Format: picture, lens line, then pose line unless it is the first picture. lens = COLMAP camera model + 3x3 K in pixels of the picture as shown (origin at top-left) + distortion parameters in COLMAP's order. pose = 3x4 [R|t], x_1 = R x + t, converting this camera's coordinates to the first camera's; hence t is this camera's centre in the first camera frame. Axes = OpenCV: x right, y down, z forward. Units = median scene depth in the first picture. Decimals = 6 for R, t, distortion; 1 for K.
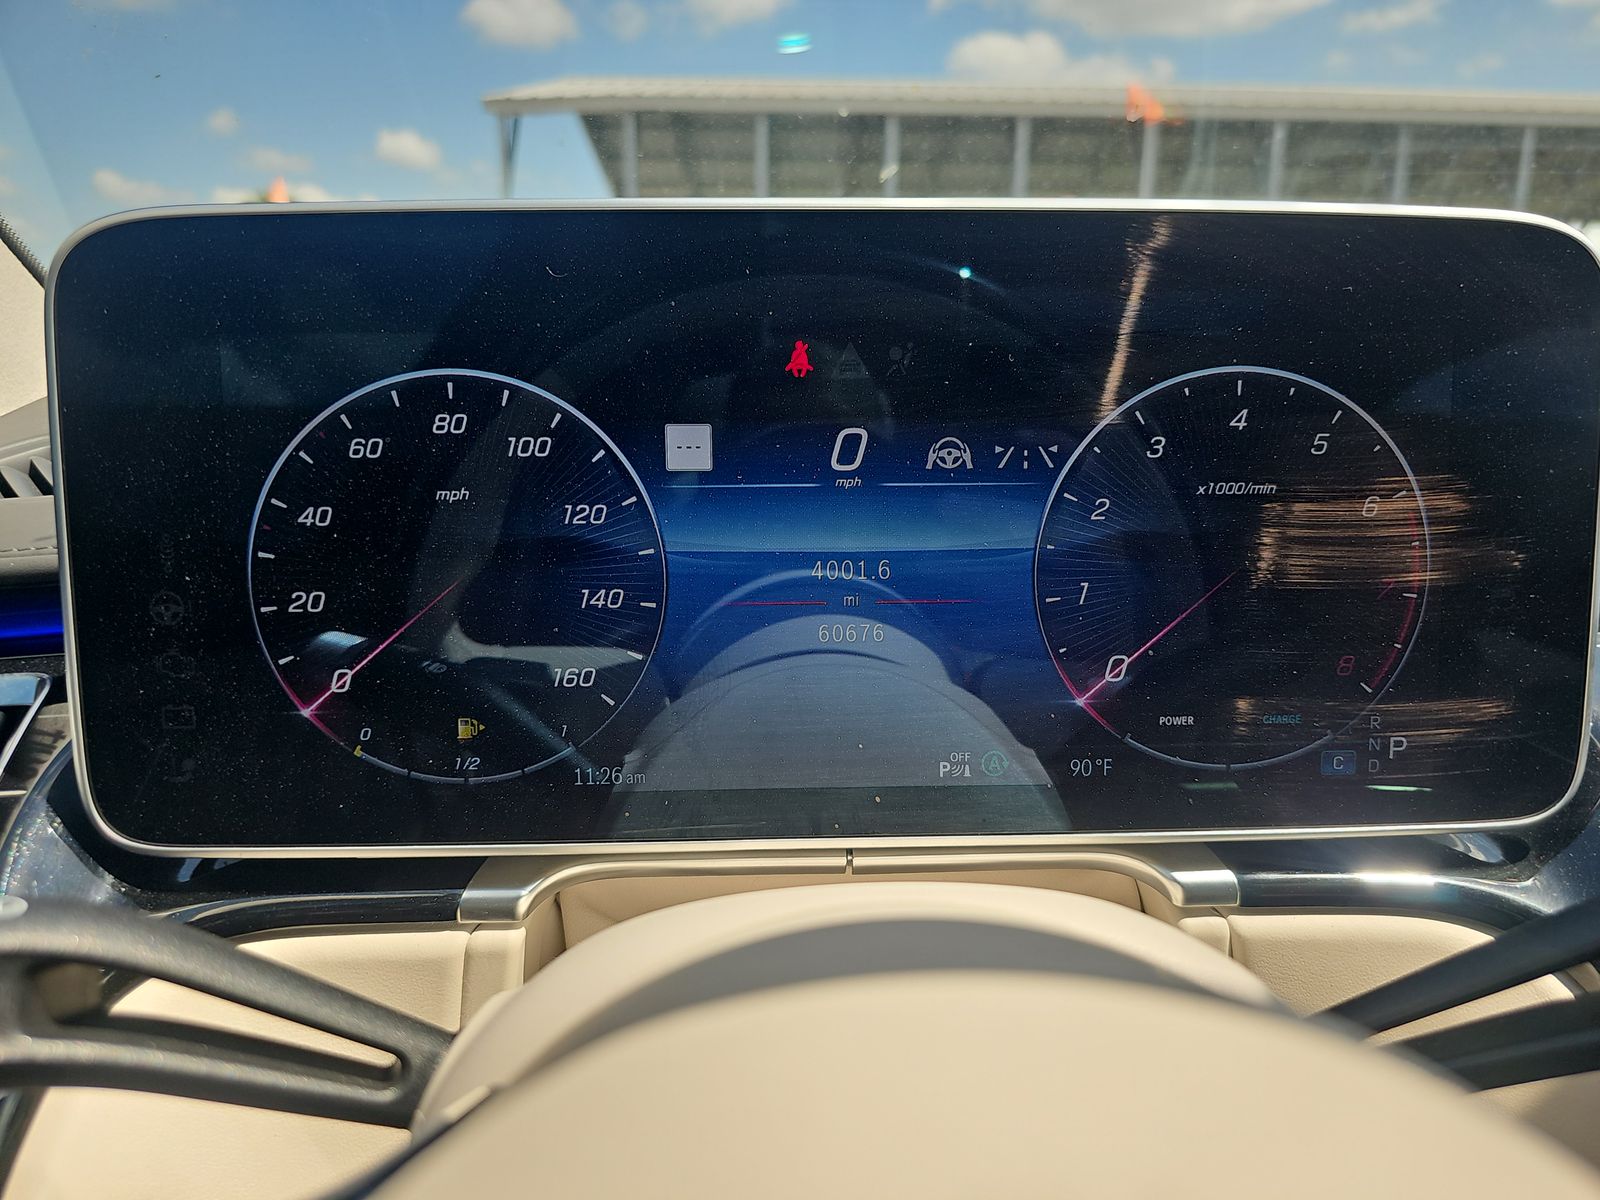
lens RADIAL K [[1057.9, 0, 795.8], [0, 1057.9, 607.6], [0, 0, 1]] dist [0.046260, -0.041607]
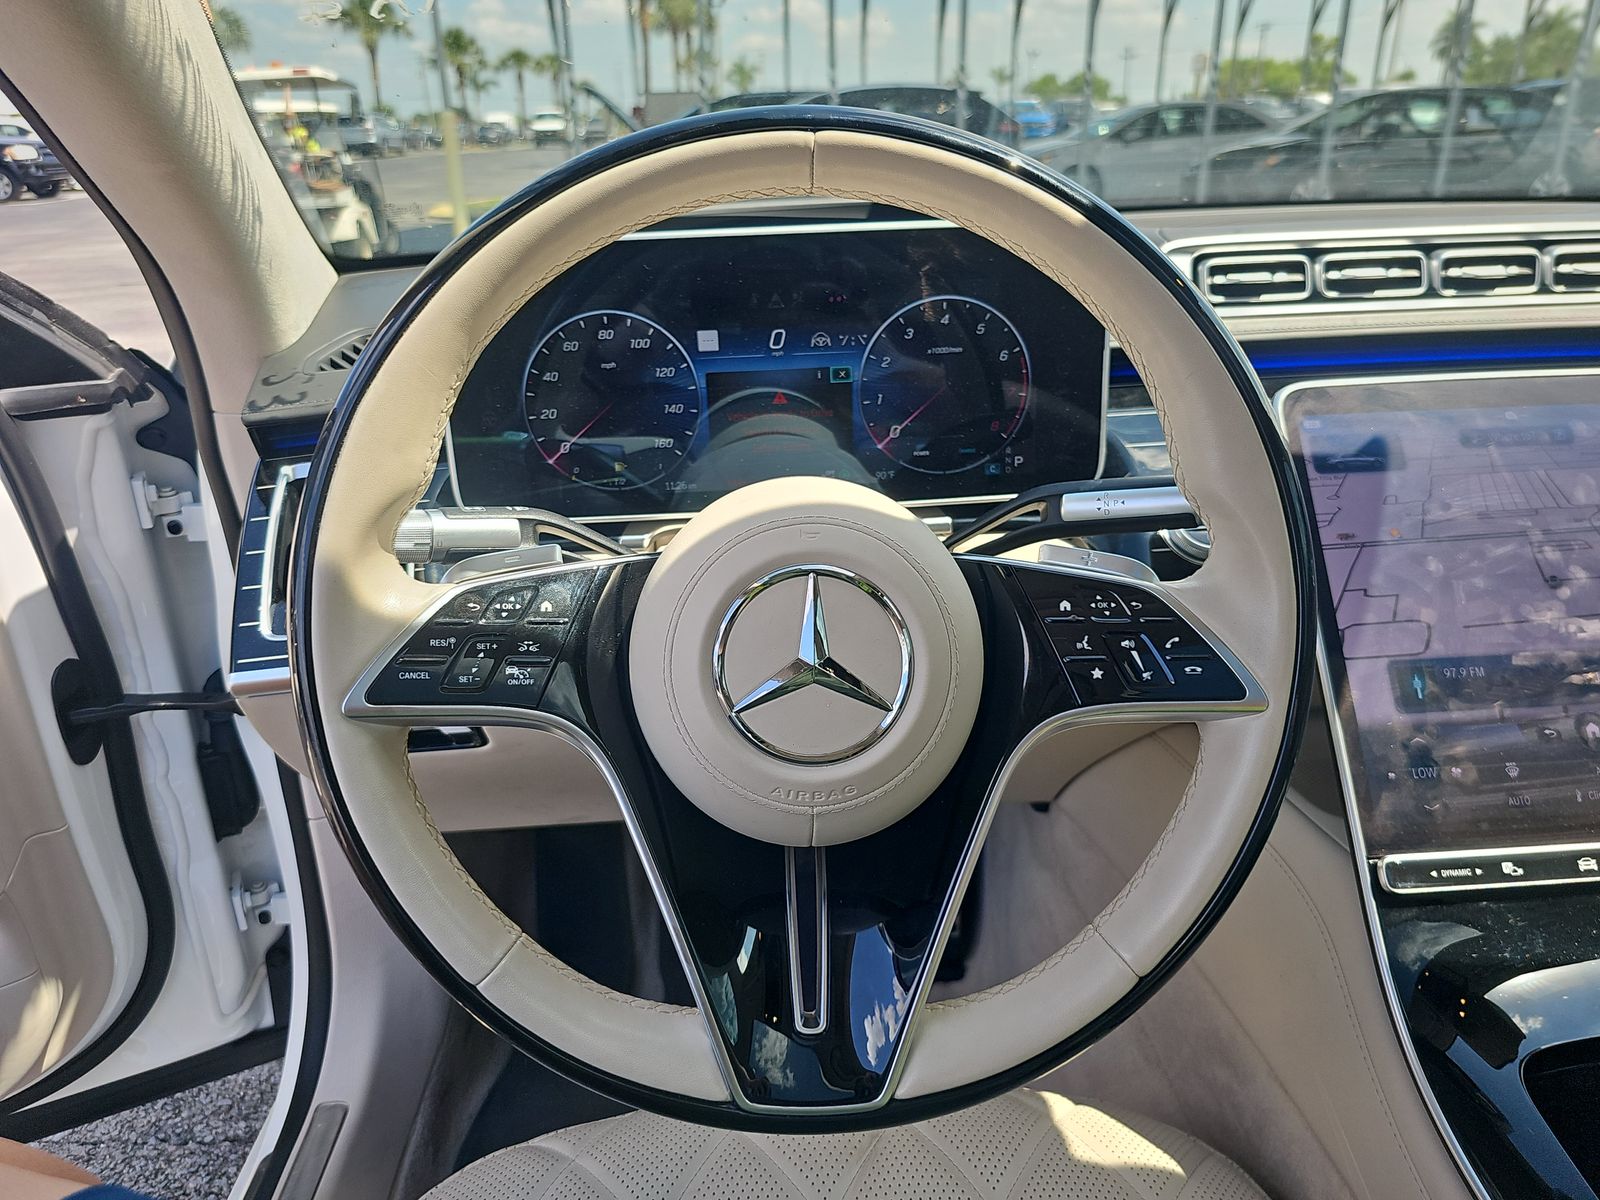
lens RADIAL K [[1057.9, 0, 795.8], [0, 1057.9, 607.6], [0, 0, 1]] dist [0.046260, -0.041607]
pose [[0.999306, -0.036045, 0.009445, 0.048057], [0.033420, 0.979103, 0.200600, -0.038449], [-0.016478, -0.200145, 0.979628, -1.389579]]
